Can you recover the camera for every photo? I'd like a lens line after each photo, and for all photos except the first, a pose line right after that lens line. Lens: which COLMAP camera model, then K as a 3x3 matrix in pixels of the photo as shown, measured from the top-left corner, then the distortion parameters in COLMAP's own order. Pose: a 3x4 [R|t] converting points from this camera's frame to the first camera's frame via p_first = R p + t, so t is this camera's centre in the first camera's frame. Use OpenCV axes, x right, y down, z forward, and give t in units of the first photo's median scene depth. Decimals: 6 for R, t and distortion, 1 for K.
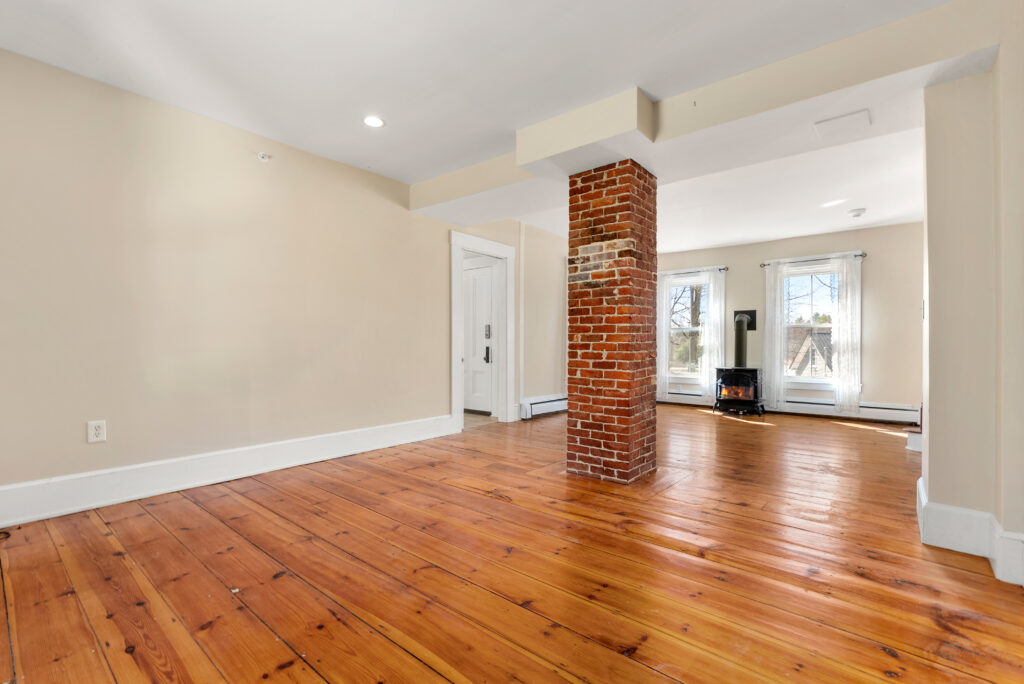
lens RADIAL K [[461.2, 0, 522.2], [0, 461.2, 343.8], [0, 0, 1]] dist [-0.000540, -0.000983]
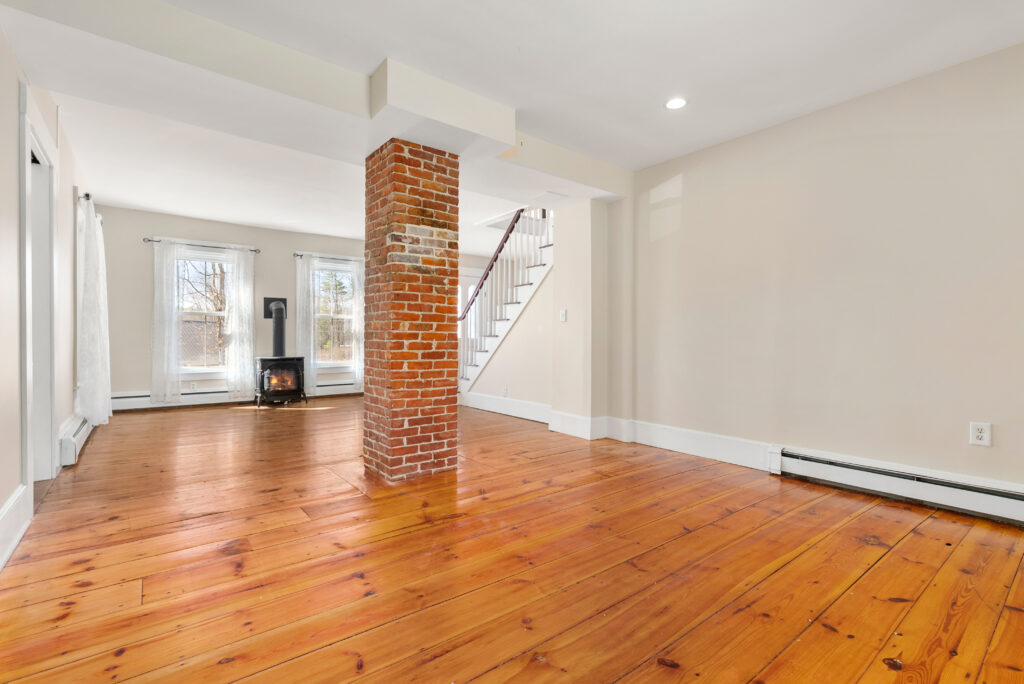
lens RADIAL K [[461.2, 0, 510.7], [0, 461.2, 338.9], [0, 0, 1]] dist [-0.000540, -0.000983]
pose [[0.226984, -0.006289, 0.973878, -0.714482], [-0.009569, 0.999916, 0.008687, 0.001575], [-0.973851, -0.011291, 0.226905, 0.611135]]
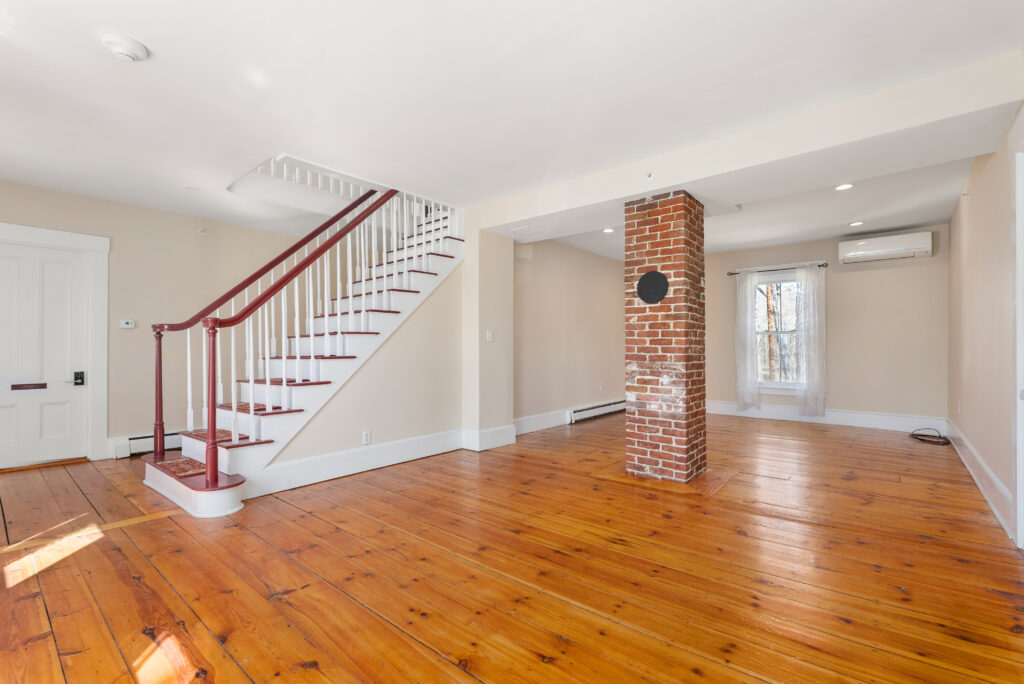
lens RADIAL K [[461.2, 0, 506.6], [0, 461.2, 347.8], [0, 0, 1]] dist [-0.000540, -0.000983]
pose [[-0.999475, -0.000755, 0.032400, 0.529669], [-0.000989, 0.999974, -0.007211, -0.008778], [-0.032393, -0.007239, -0.999449, 2.158938]]
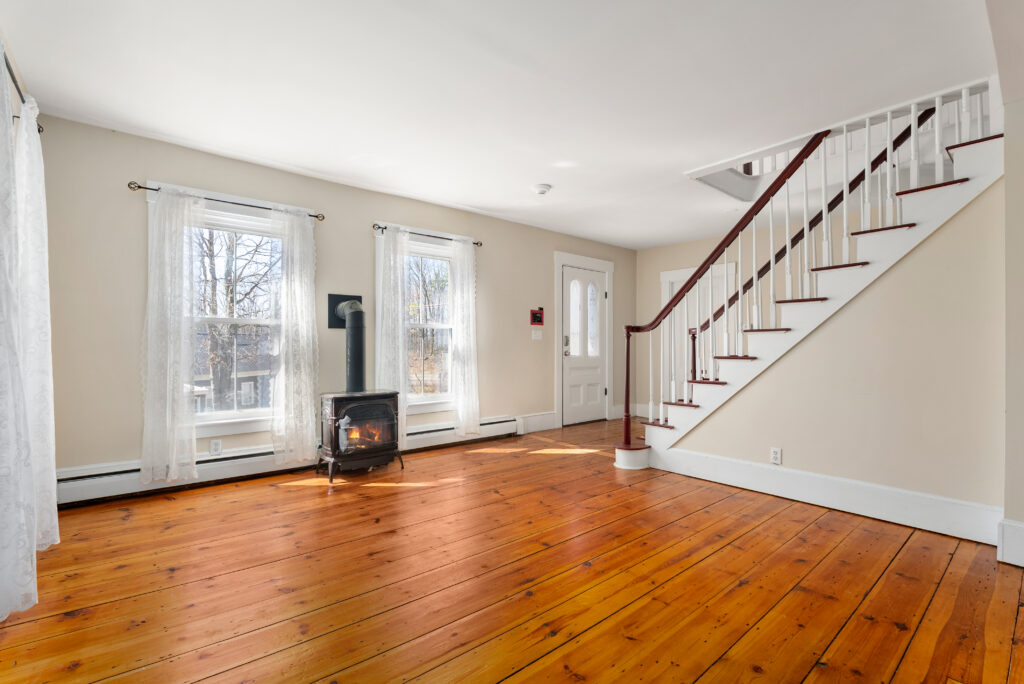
lens RADIAL K [[461.2, 0, 516.3], [0, 461.2, 346.7], [0, 0, 1]] dist [-0.000540, -0.000983]
pose [[0.198165, -0.003426, 0.980163, -0.125954], [-0.006329, 0.999969, 0.004775, -0.019752], [-0.980148, -0.007150, 0.198137, 1.359415]]
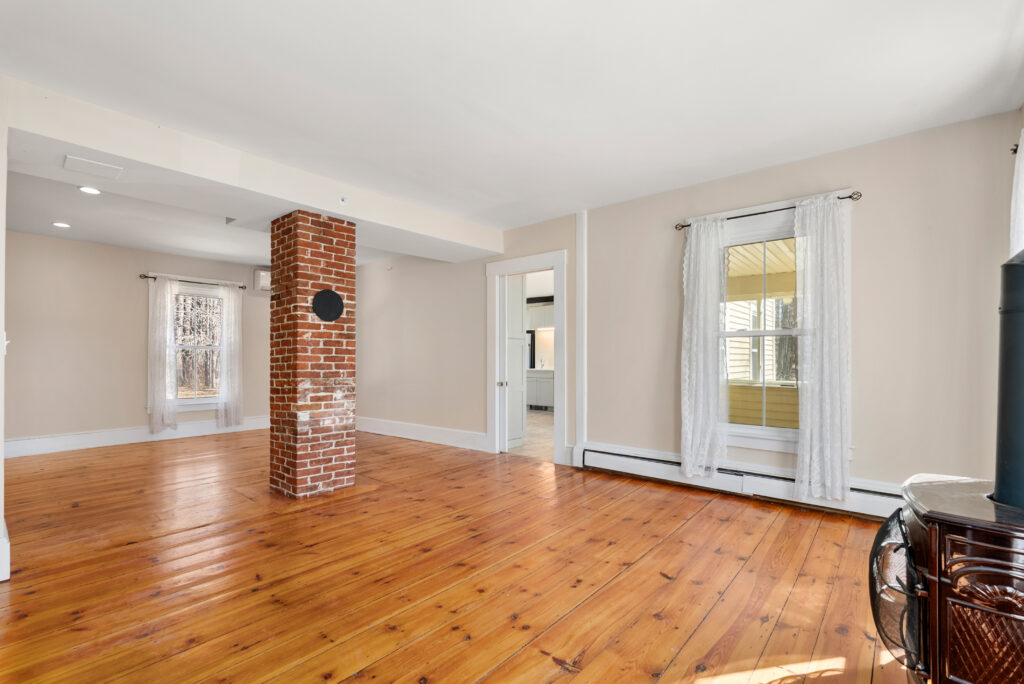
lens RADIAL K [[461.2, 0, 523.8], [0, 461.2, 358.1], [0, 0, 1]] dist [-0.000540, -0.000983]
pose [[-0.011075, -0.004464, -0.999929, 1.305213], [0.006677, 0.999967, -0.004539, -0.023908], [0.999916, -0.006726, -0.011044, 1.561149]]
